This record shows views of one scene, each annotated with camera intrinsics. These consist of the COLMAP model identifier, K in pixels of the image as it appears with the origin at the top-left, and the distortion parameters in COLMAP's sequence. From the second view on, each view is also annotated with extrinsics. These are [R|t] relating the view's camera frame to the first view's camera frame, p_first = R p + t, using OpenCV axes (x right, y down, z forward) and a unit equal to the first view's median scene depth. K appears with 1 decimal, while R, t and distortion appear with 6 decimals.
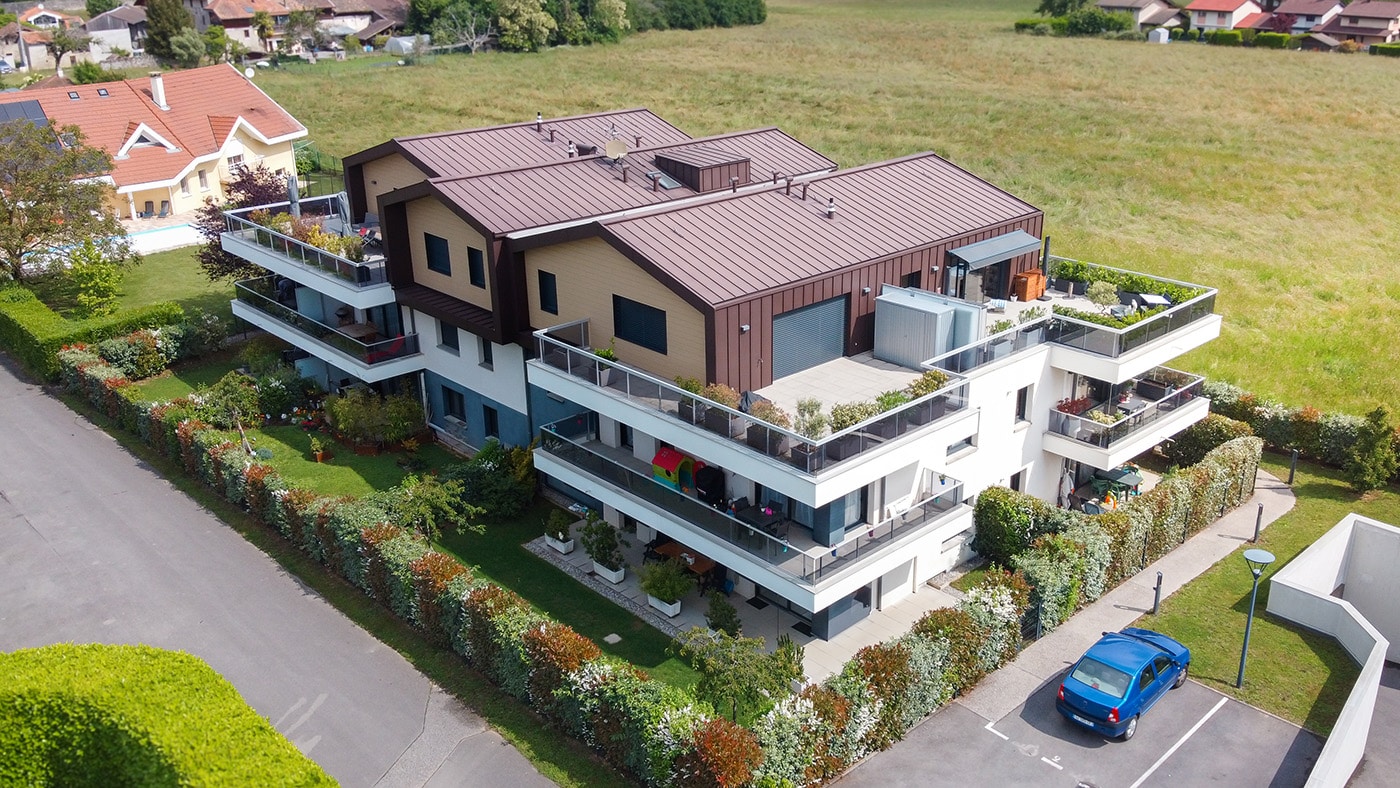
lens RADIAL K [[1138.1, 0, 764.5], [0, 1138.1, 371.0], [0, 0, 1]] dist [0.087057, -0.098461]
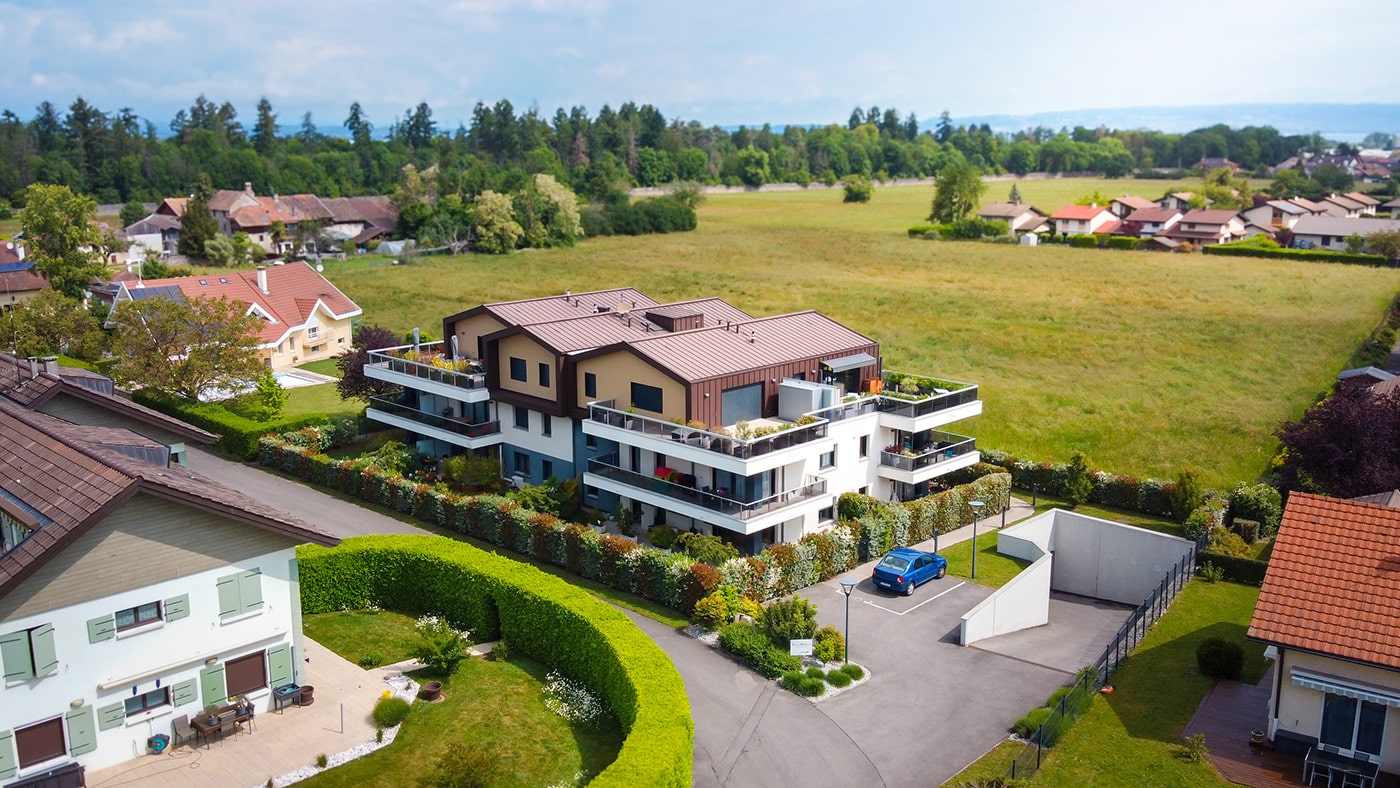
lens RADIAL K [[1071.4, 0, 700.0], [0, 1071.4, 394.0], [0, 0, 1]] dist [0.143703, -0.000453]
pose [[0.999971, -0.002402, 0.007187, -0.011952], [0.003396, 0.989917, -0.141608, 0.059907], [-0.006774, 0.141628, 0.989897, -0.209662]]
